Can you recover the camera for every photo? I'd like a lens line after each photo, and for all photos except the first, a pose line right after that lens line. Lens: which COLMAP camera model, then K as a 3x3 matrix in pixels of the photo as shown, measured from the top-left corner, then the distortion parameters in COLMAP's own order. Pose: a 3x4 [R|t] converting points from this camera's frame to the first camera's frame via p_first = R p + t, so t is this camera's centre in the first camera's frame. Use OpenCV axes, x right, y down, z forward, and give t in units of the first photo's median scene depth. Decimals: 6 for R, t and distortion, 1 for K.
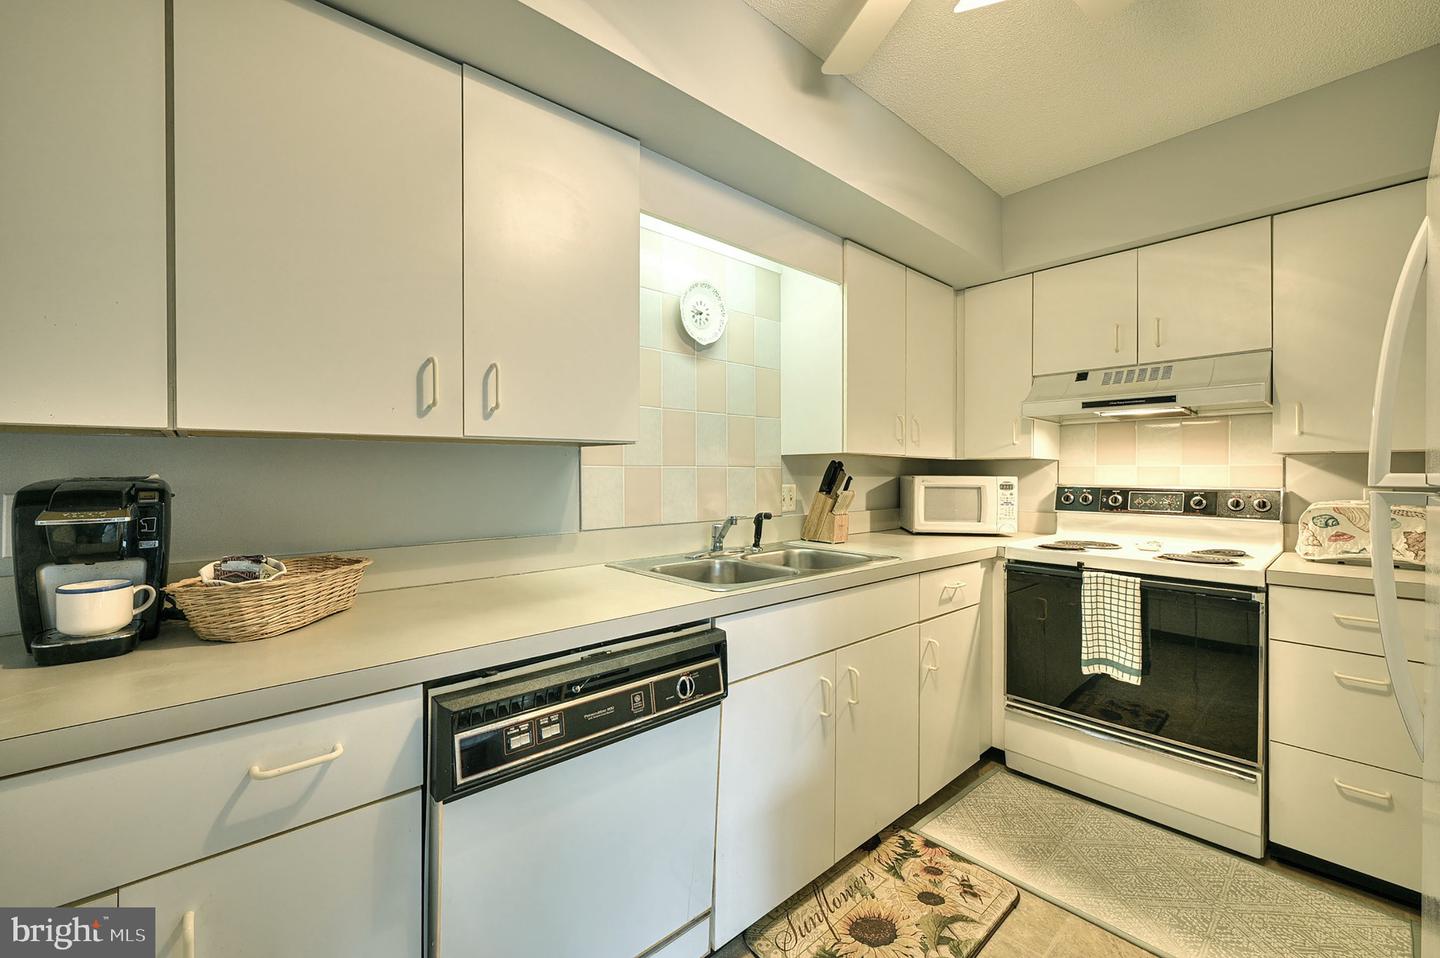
lens RADIAL K [[590.8, 0, 717.0], [0, 590.8, 473.5], [0, 0, 1]] dist [-0.000225, -0.000045]
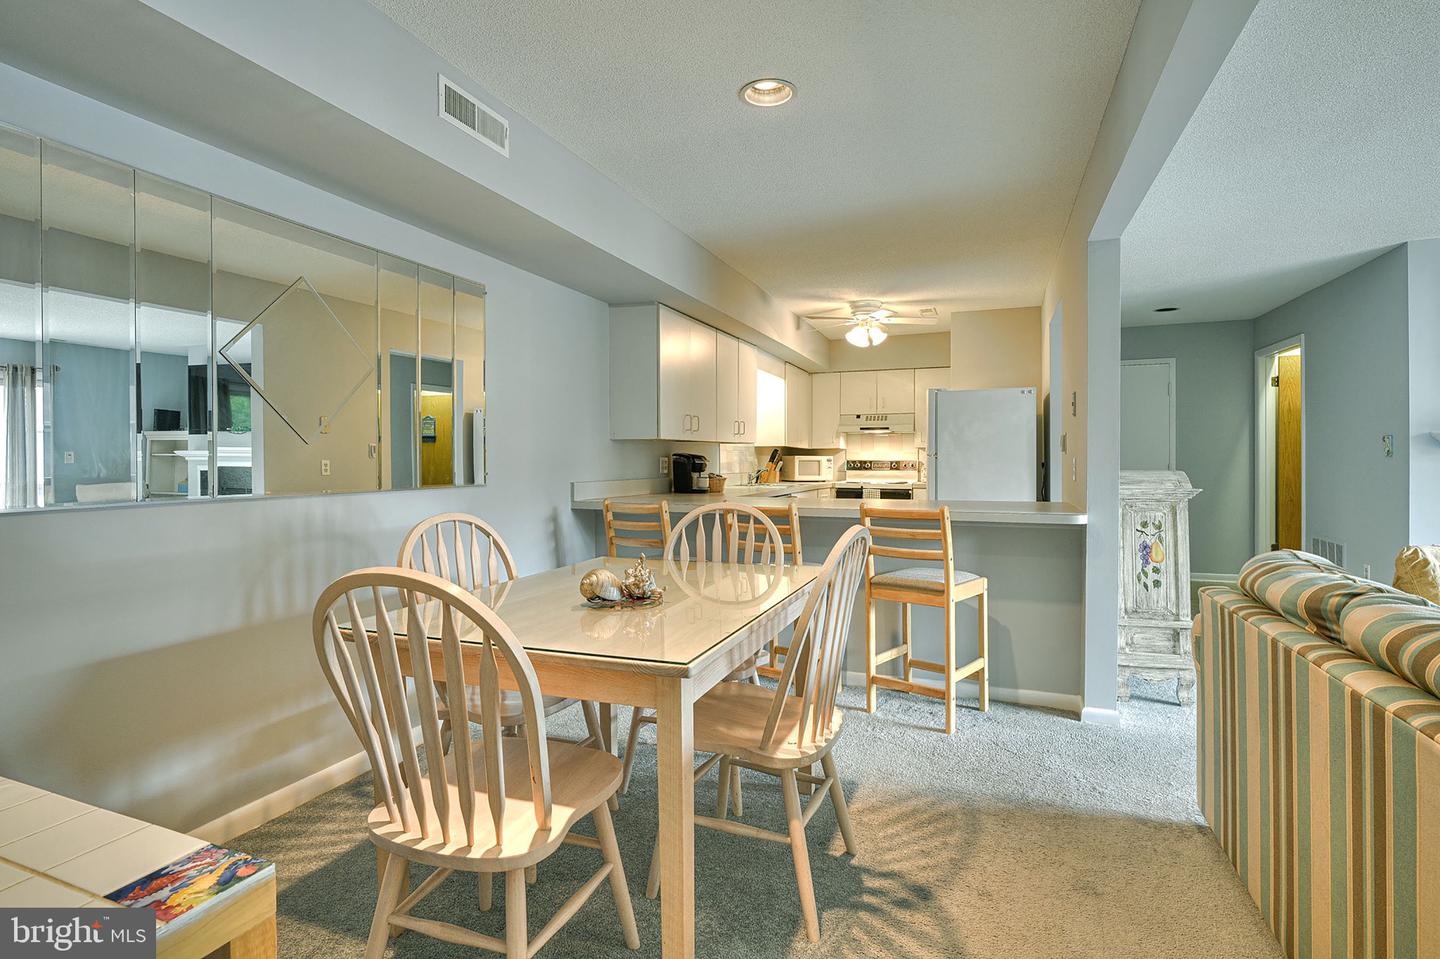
lens RADIAL K [[695.1, 0, 718.9], [0, 695.1, 469.4], [0, 0, 1]] dist [0.000253, 0.000003]
pose [[0.894752, -0.005207, 0.446533, -1.202968], [-0.000097, 0.999930, 0.011854, 0.026163], [-0.446564, -0.010650, 0.894689, -1.352650]]
